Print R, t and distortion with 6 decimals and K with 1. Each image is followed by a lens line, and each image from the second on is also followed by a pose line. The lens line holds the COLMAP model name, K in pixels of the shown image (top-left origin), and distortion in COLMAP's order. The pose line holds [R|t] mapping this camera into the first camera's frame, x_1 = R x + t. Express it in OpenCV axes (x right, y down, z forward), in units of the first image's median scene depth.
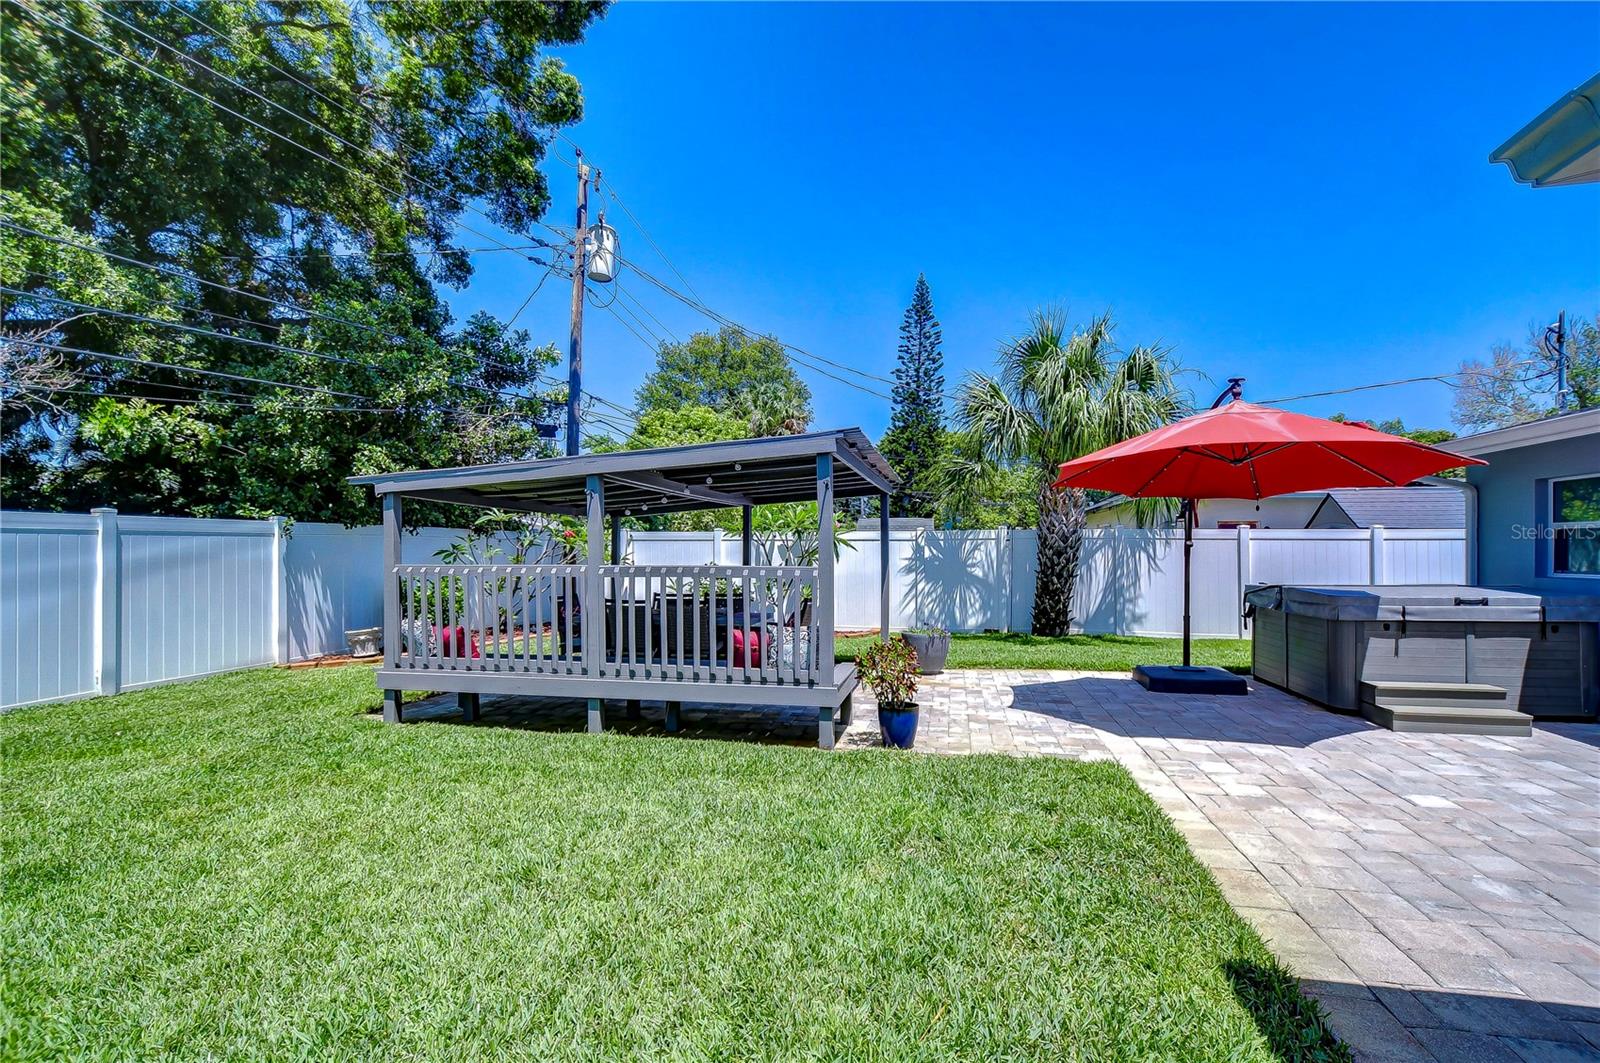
lens RADIAL K [[710.4, 0, 808.4], [0, 710.4, 555.2], [0, 0, 1]] dist [0.001812, -0.006804]
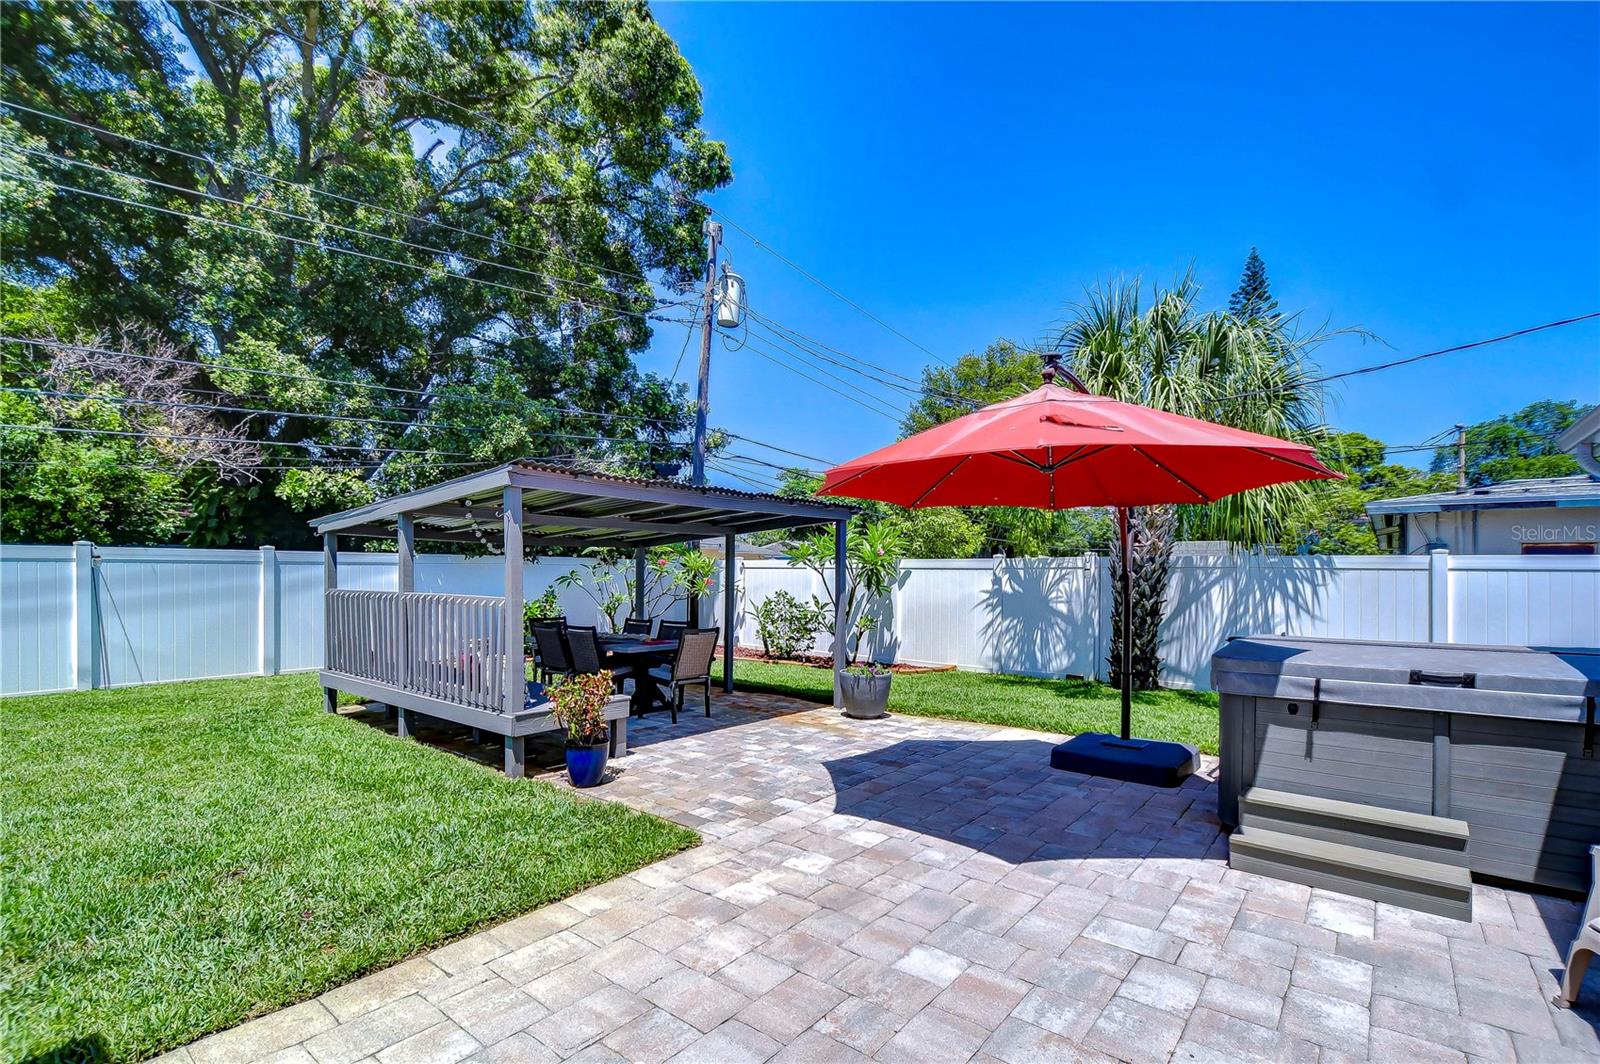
lens RADIAL K [[710.4, 0, 809.2], [0, 710.4, 578.5], [0, 0, 1]] dist [0.001812, -0.006804]
pose [[0.894910, 0.009165, -0.446153, 0.605256], [-0.011040, 0.999938, -0.001605, -0.009887], [0.446110, 0.006362, 0.894955, 0.193237]]
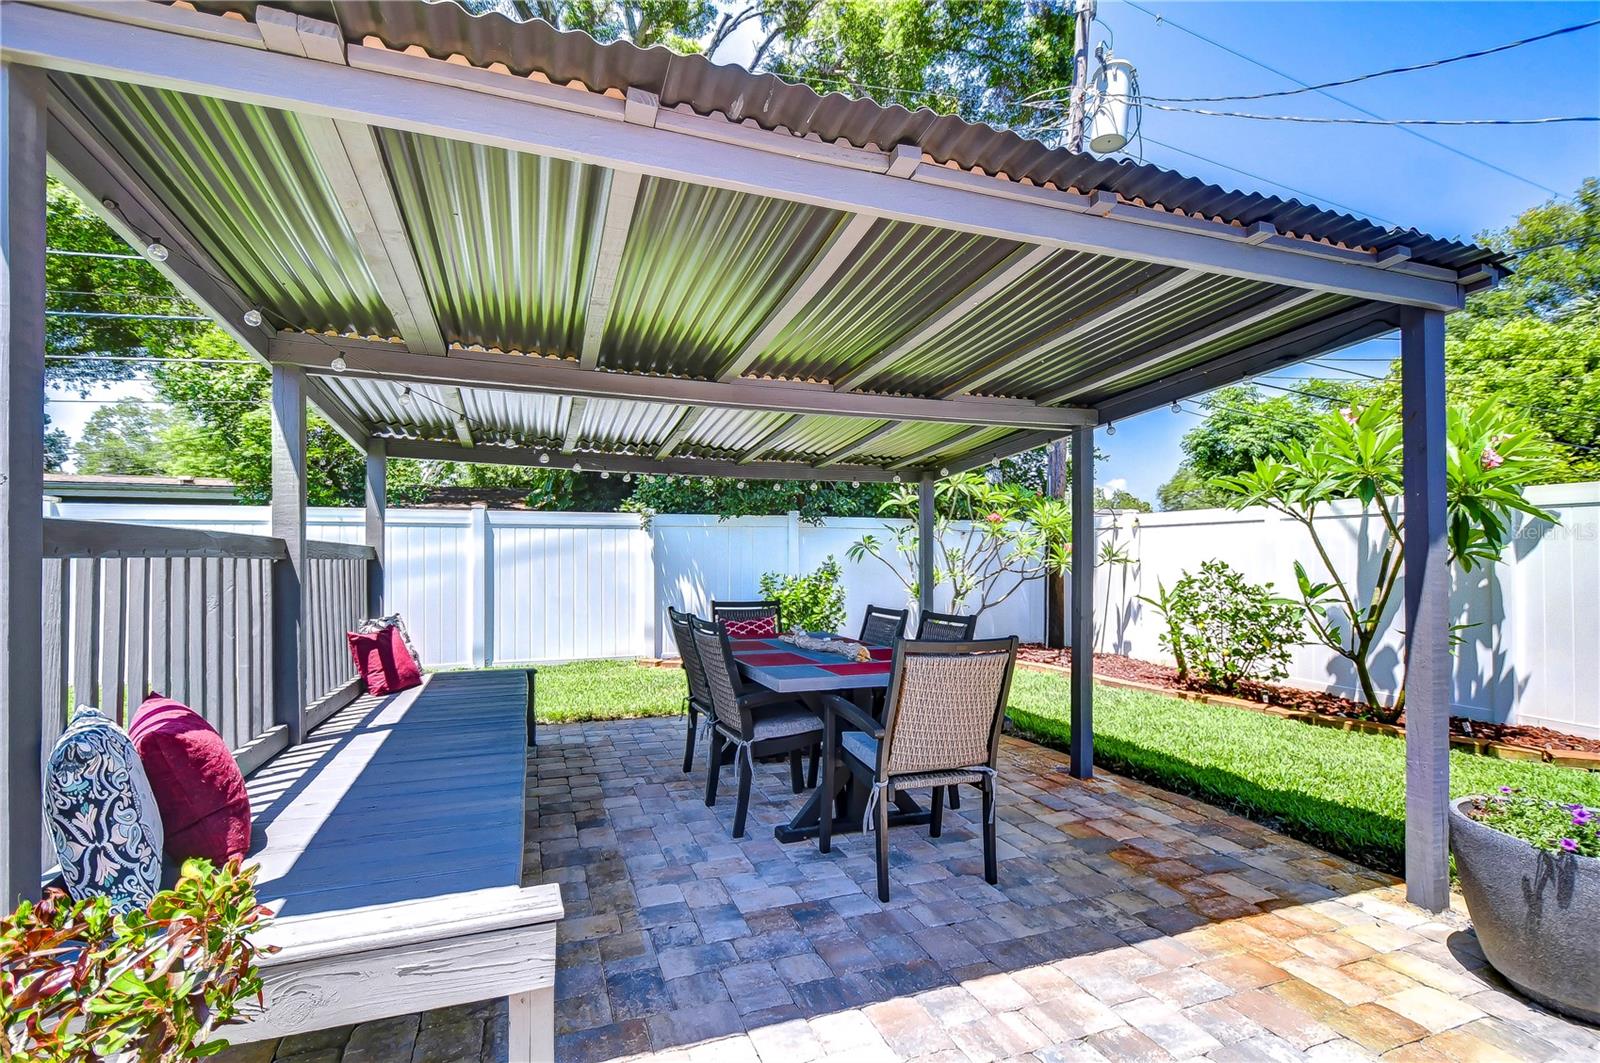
lens RADIAL K [[734.1, 0, 805.7], [0, 734.1, 553.1], [0, 0, 1]] dist [-0.003633, -0.000349]
pose [[0.535733, -0.006988, -0.844359, 0.283392], [-0.006328, 0.999904, -0.012290, 0.023522], [0.844364, 0.011927, 0.535637, 0.775246]]
